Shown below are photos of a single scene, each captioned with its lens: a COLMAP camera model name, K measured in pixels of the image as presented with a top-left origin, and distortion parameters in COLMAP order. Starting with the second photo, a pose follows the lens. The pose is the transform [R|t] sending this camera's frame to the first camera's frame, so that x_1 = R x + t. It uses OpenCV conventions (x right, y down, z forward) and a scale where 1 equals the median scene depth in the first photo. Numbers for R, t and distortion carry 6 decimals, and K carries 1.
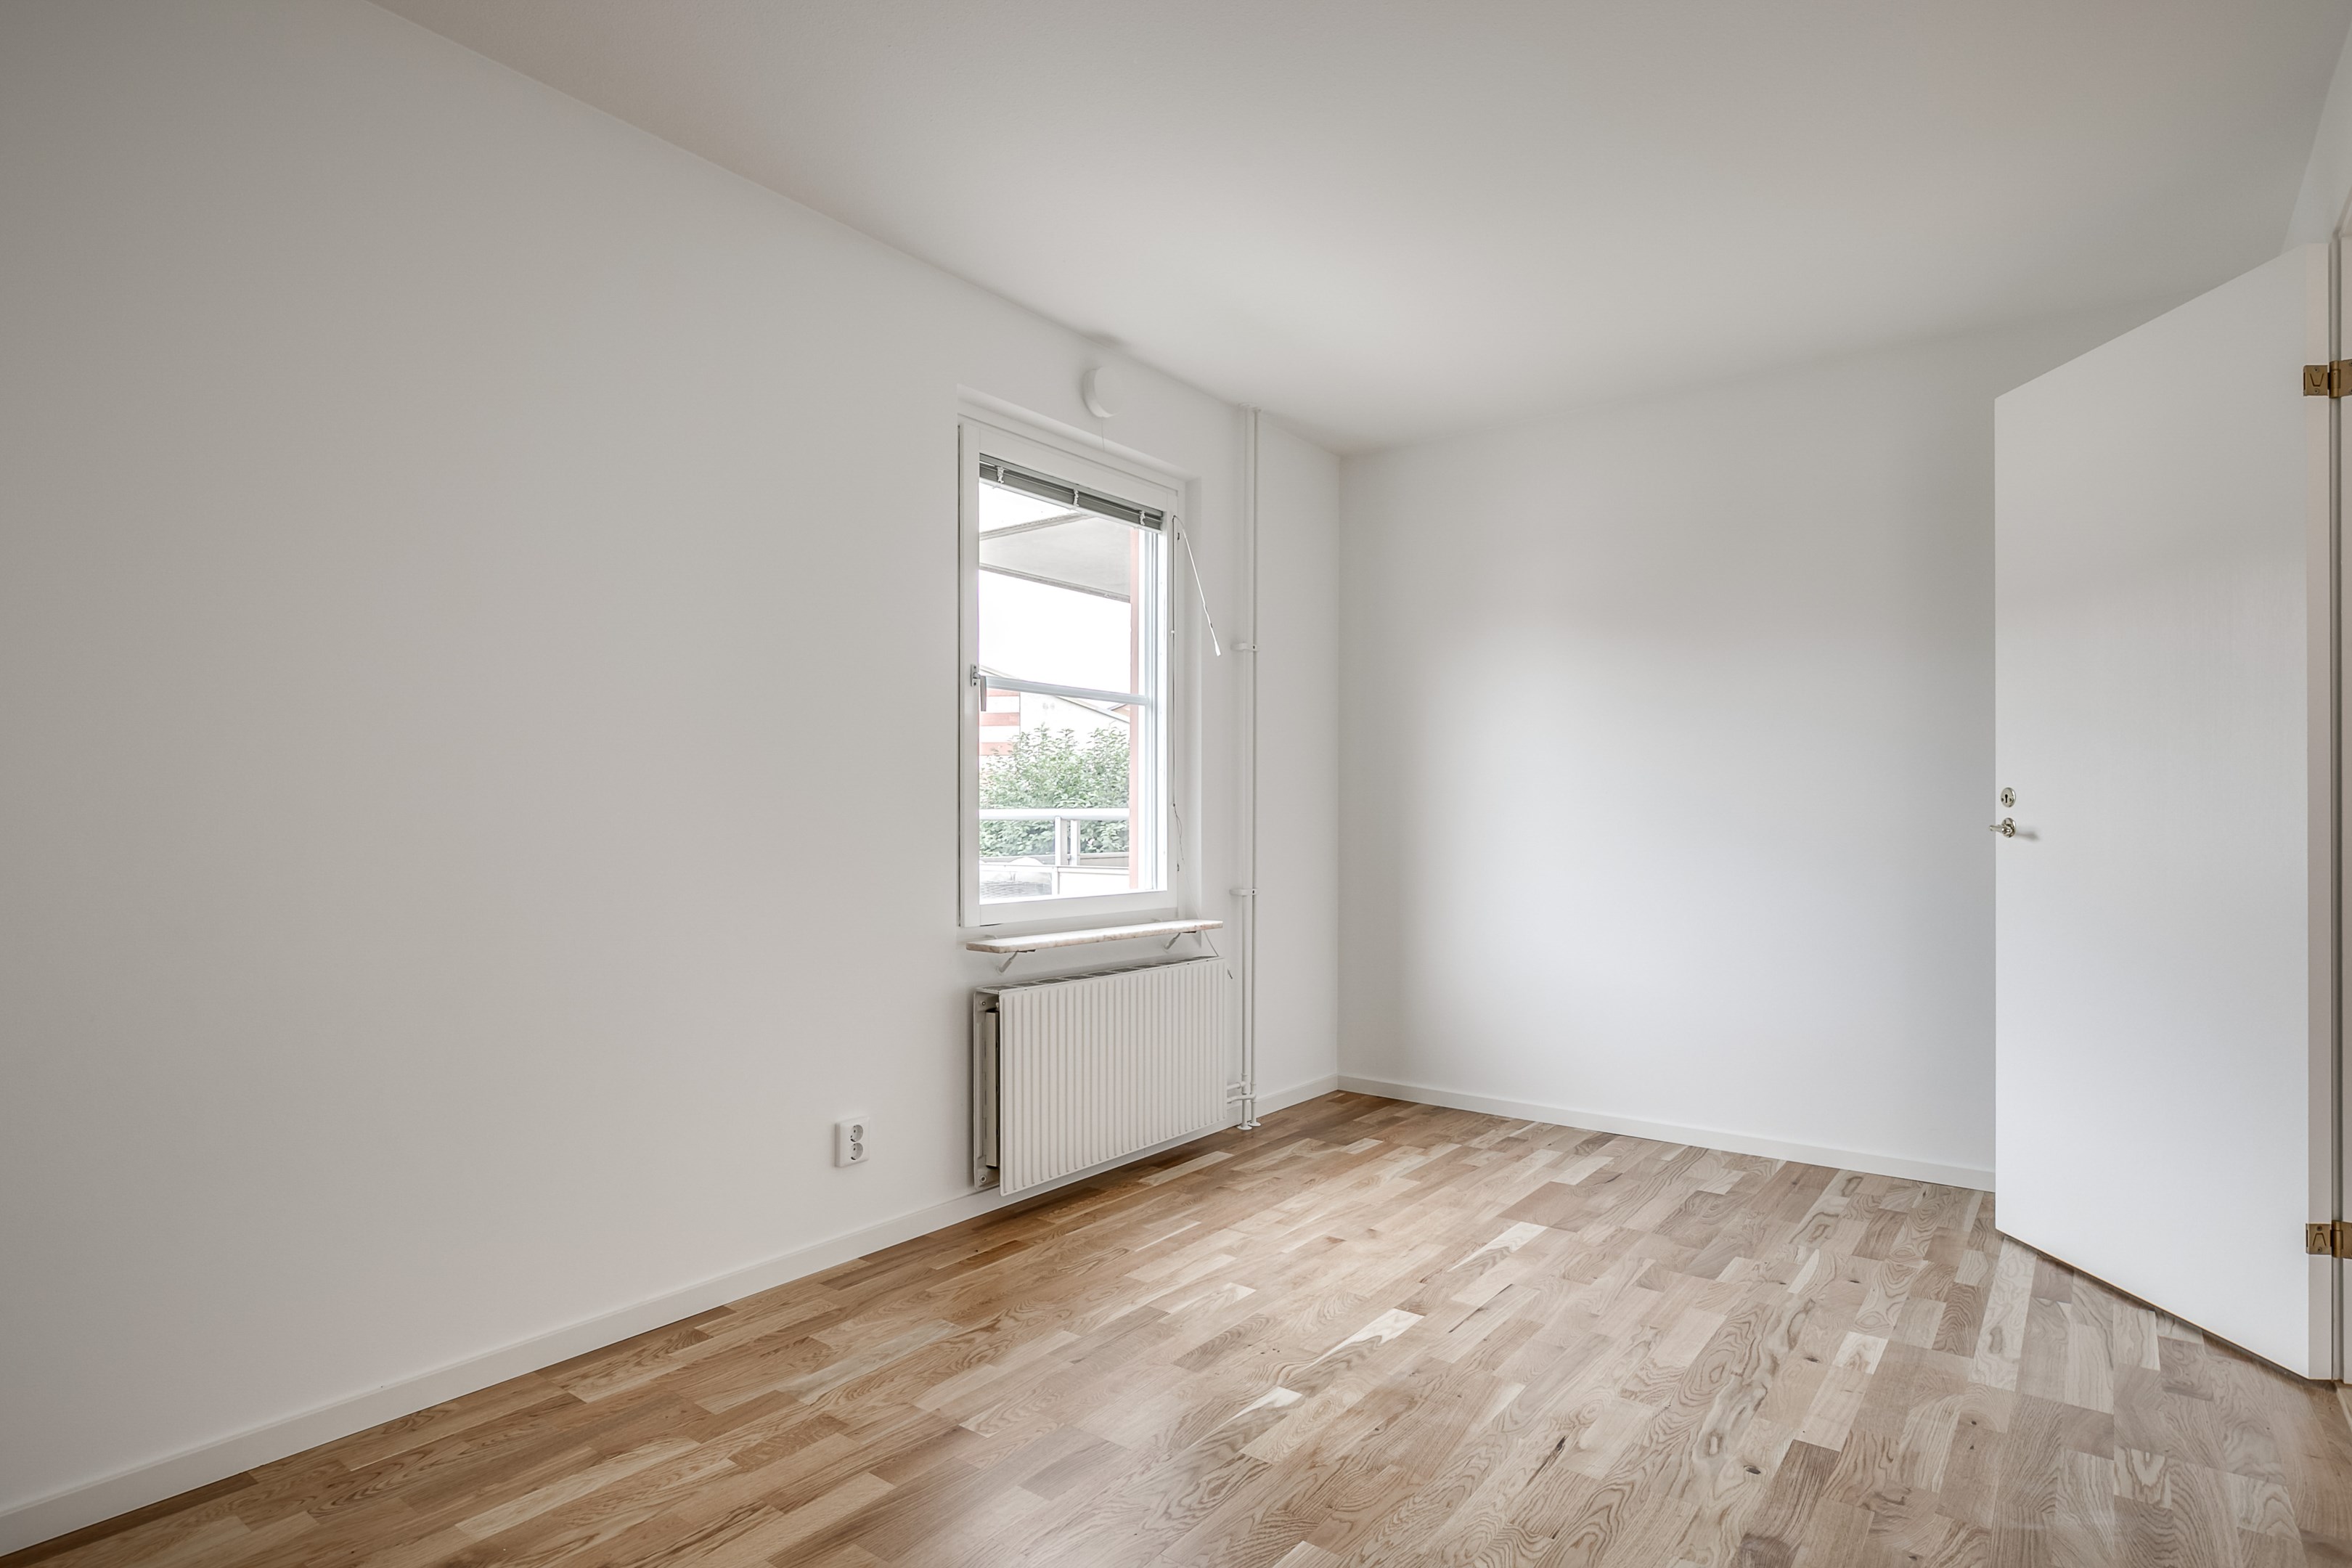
lens RADIAL K [[1130.5, 0, 1178.9], [0, 1130.5, 813.9], [0, 0, 1]] dist [-0.000754, -0.000508]
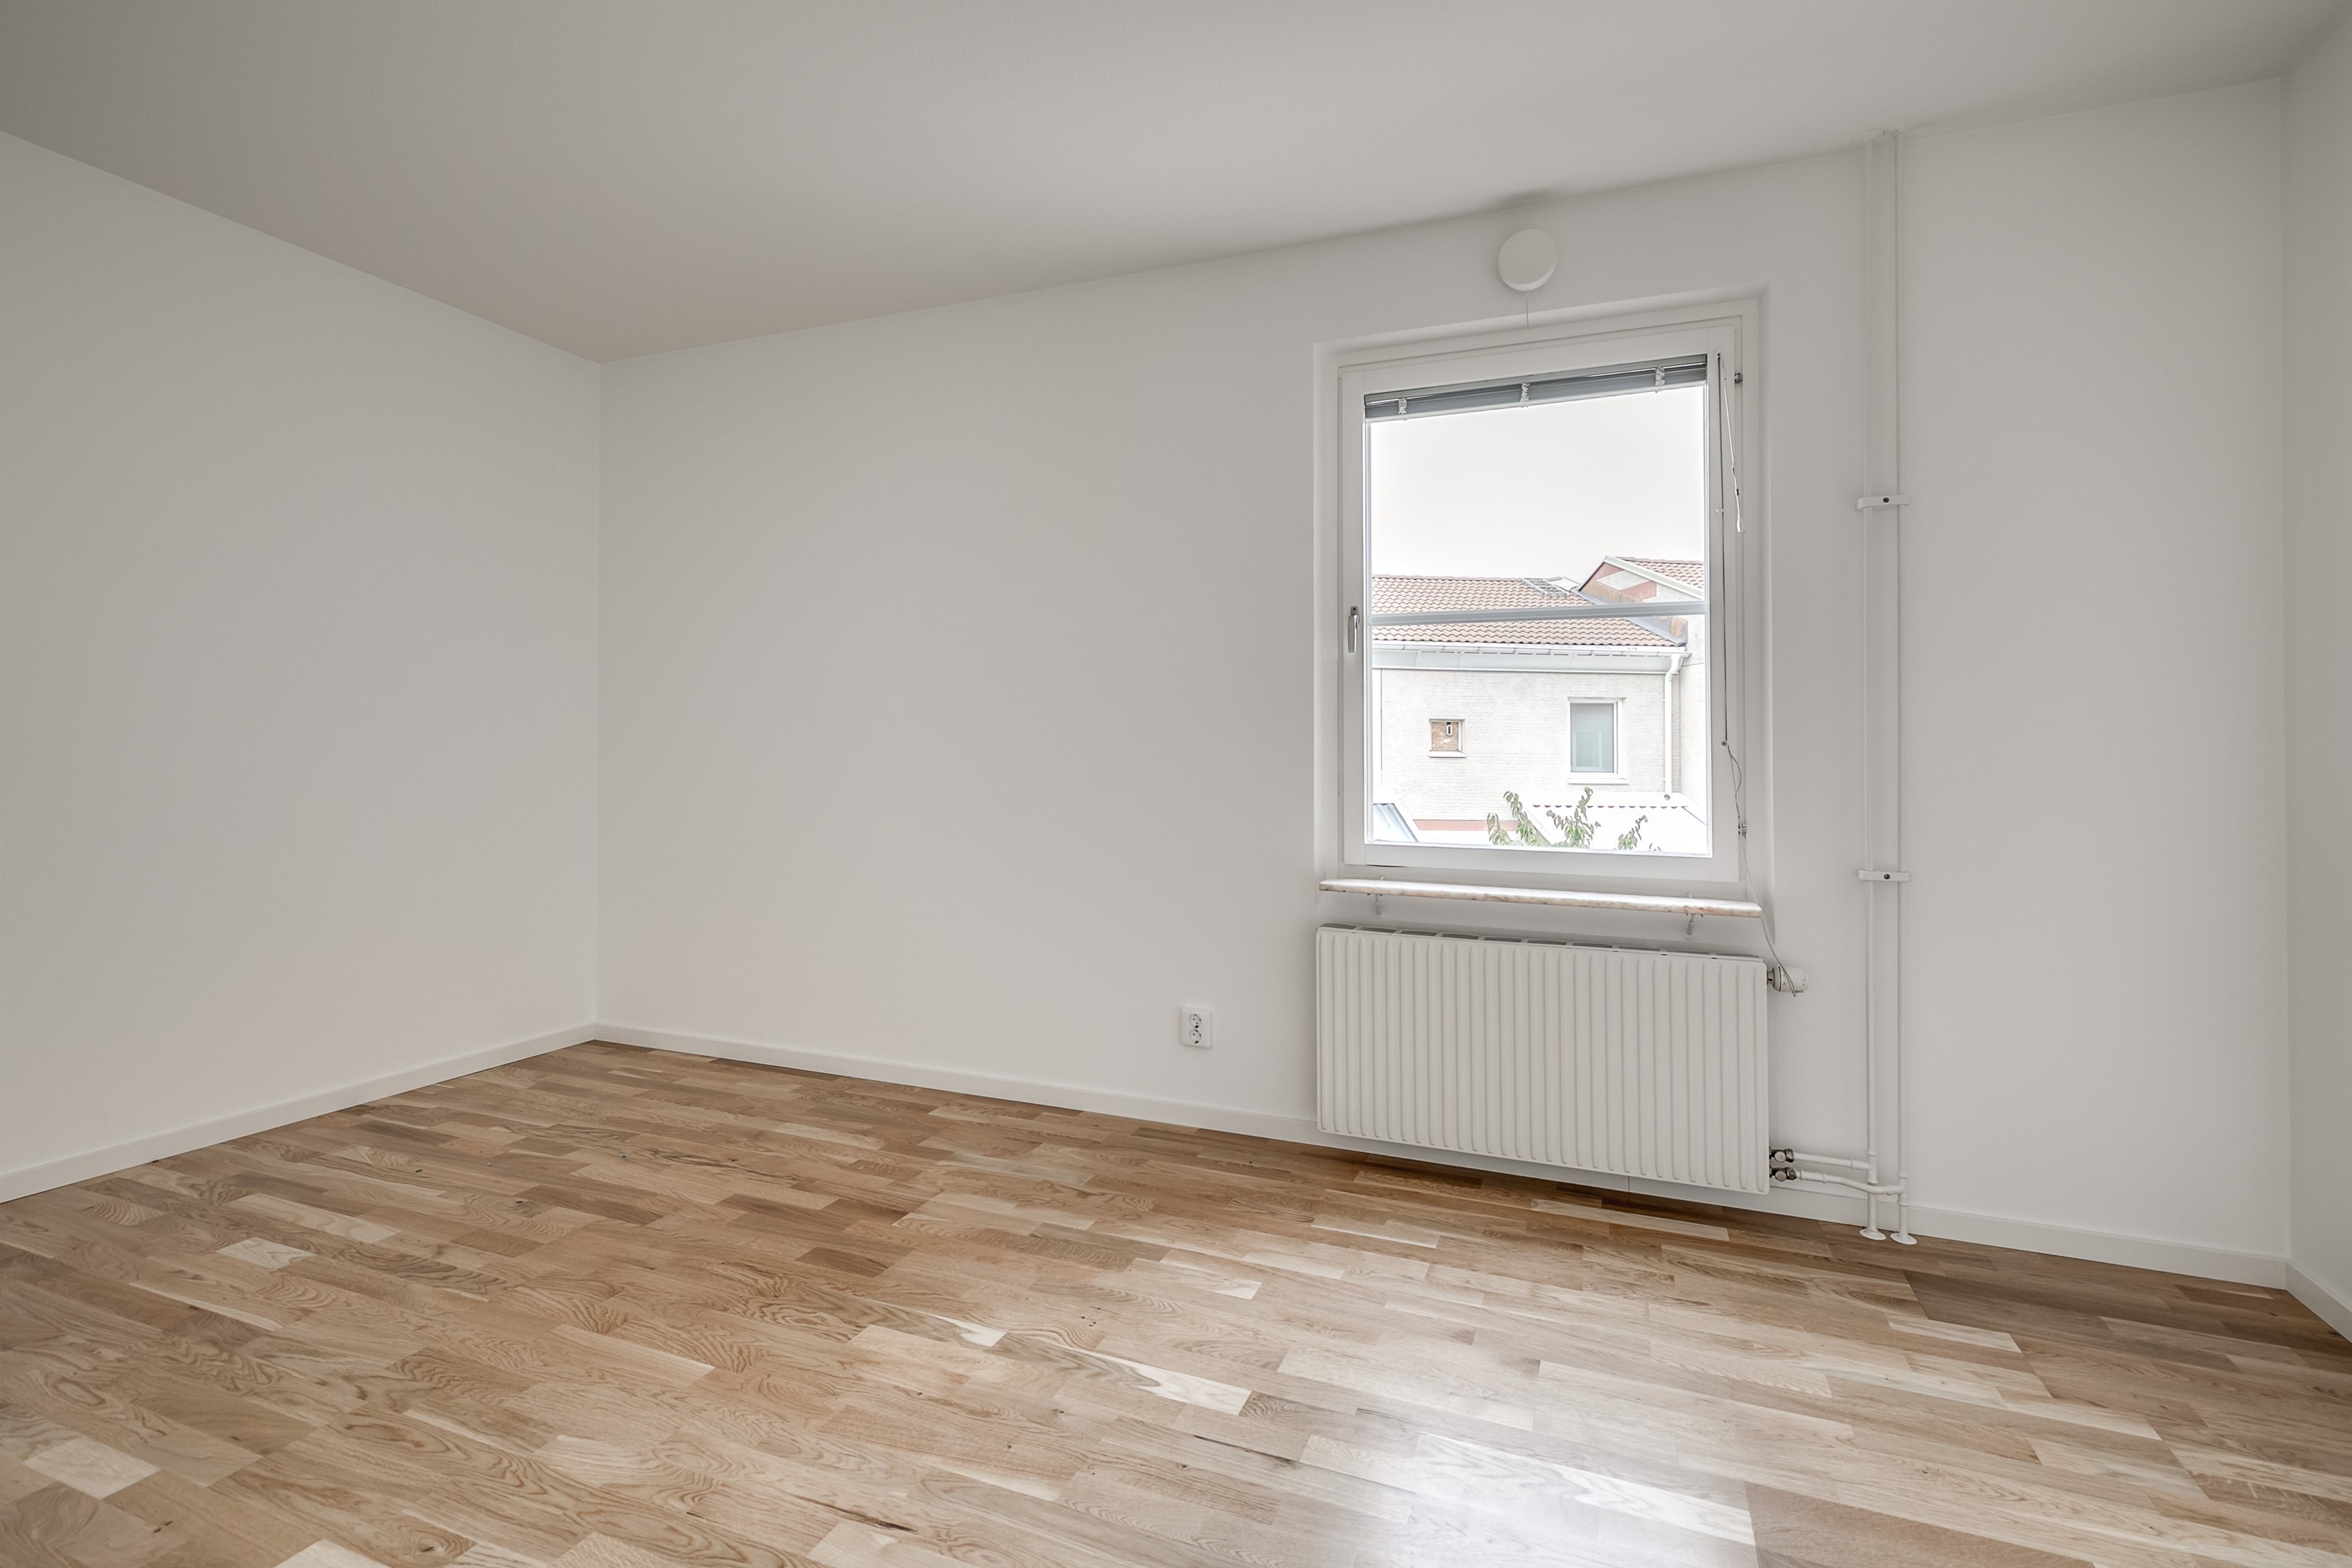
lens RADIAL K [[1049.0, 0, 1216.2], [0, 1049.0, 757.0], [0, 0, 1]] dist [0.008572, -0.000217]
pose [[0.331990, 0.002493, -0.943279, 0.727539], [-0.006984, 0.999976, 0.000185, 0.004195], [0.943257, 0.006527, 0.332000, 0.623720]]
